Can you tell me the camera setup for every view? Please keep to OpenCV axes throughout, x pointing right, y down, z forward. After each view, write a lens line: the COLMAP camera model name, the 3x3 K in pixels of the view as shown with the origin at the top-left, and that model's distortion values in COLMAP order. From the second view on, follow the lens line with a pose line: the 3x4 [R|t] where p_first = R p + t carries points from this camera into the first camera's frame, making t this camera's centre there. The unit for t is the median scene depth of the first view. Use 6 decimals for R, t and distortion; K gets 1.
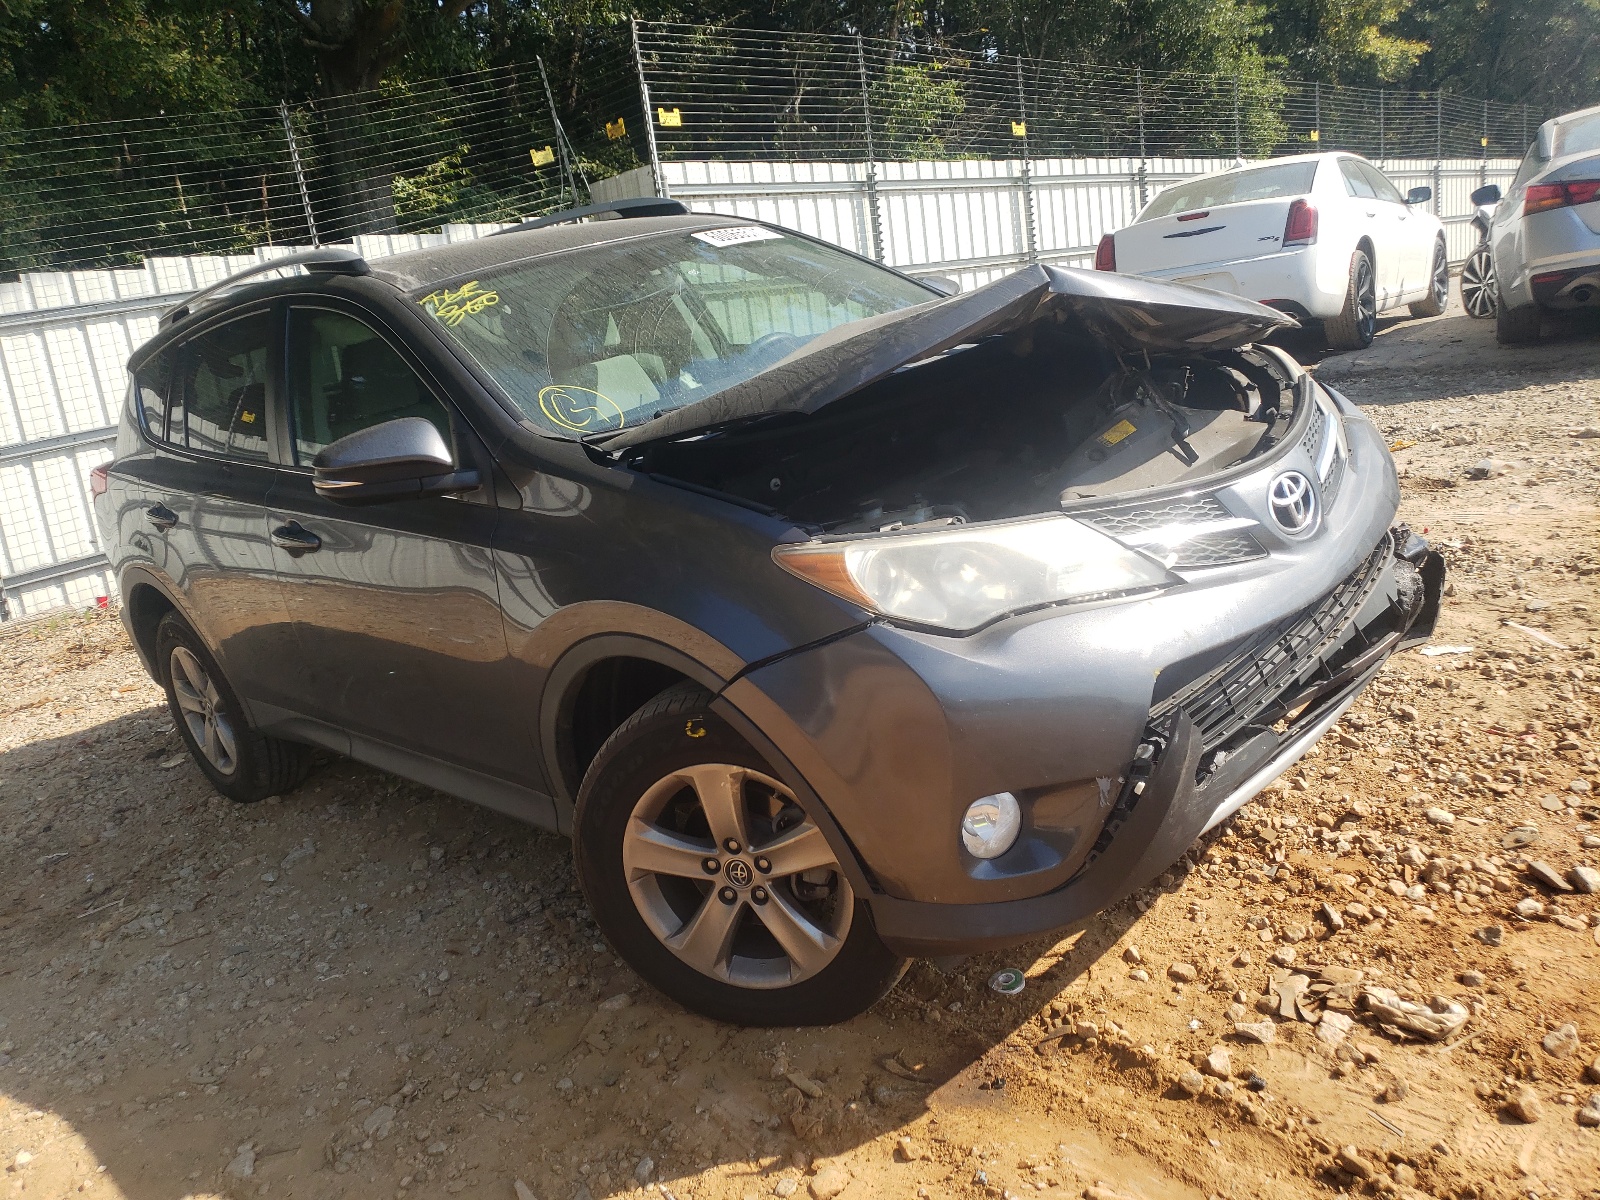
lens RADIAL K [[1314.1, 0, 800.0], [0, 1314.1, 600.0], [0, 0, 1]] dist [-0.006592, -0.002213]
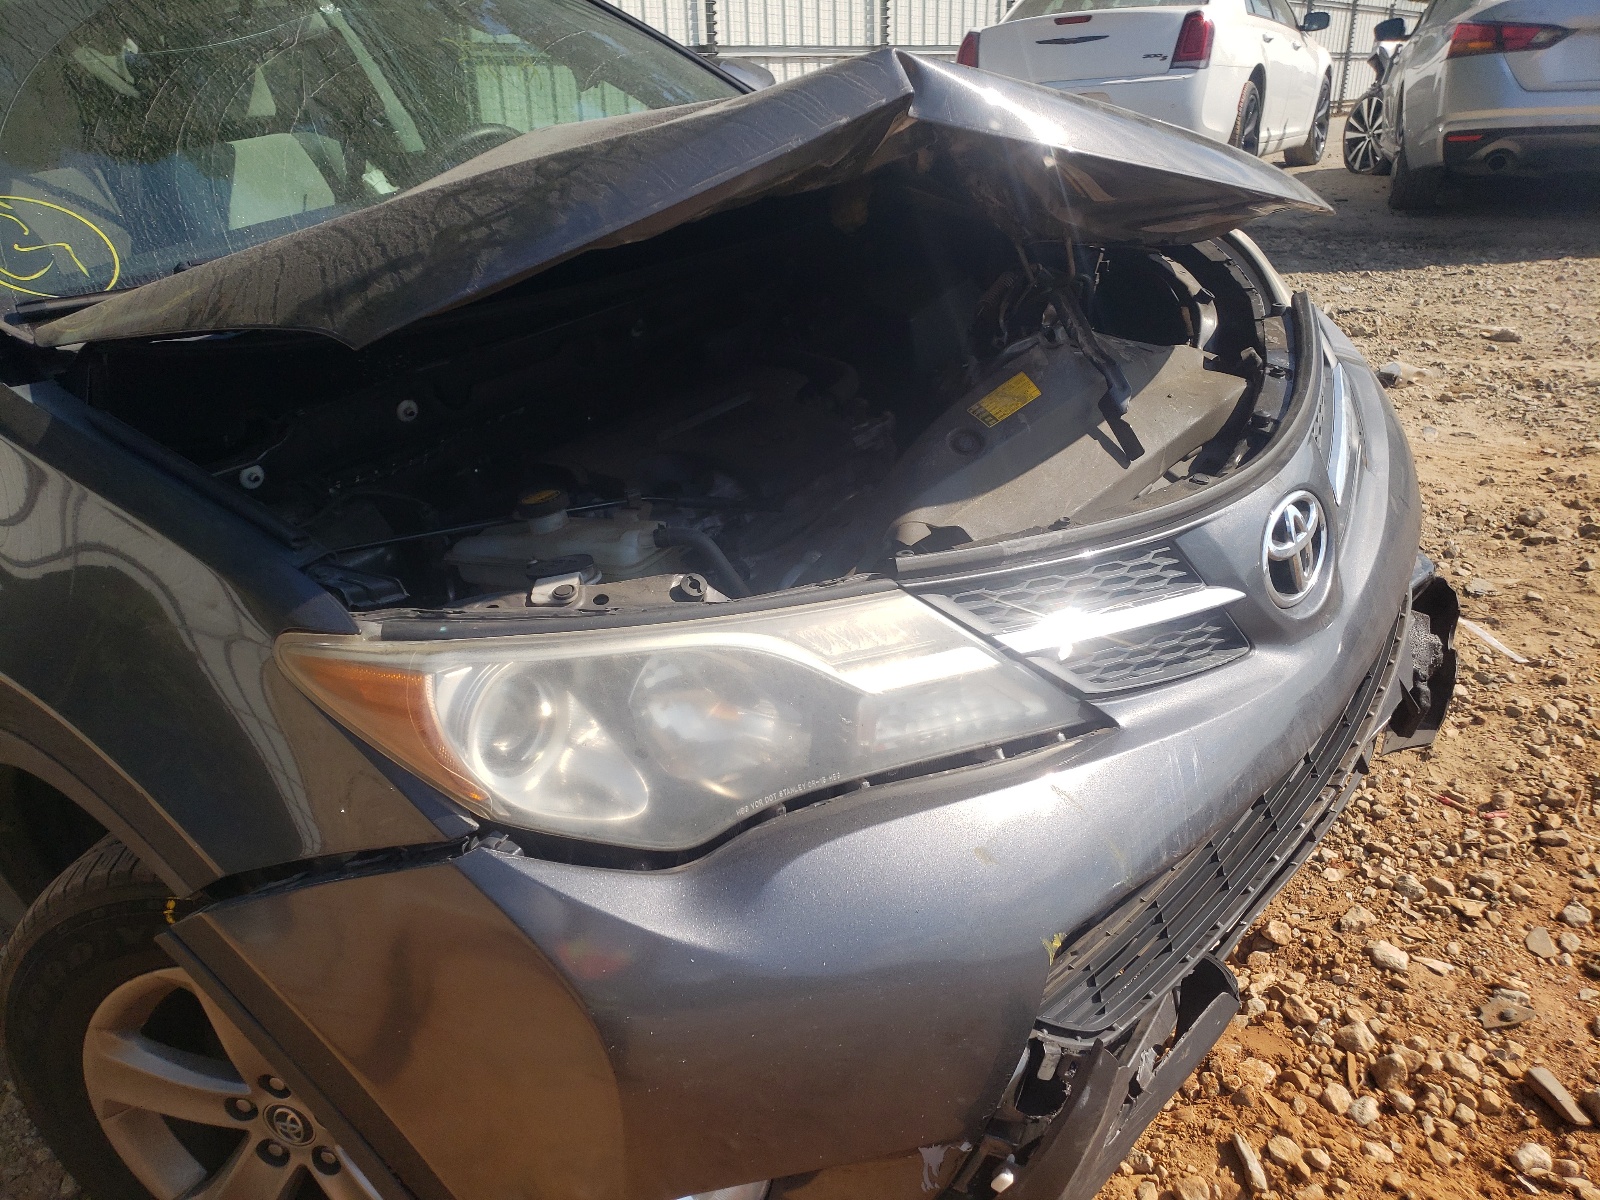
lens RADIAL K [[1179.3, 0, 800.0], [0, 1179.3, 600.0], [0, 0, 1]] dist [0.054972, -0.063579]
pose [[0.989522, 0.046174, 0.136802, 0.080925], [-0.070664, 0.981129, 0.179978, -0.110328], [-0.125910, -0.187759, 0.974111, 0.447714]]
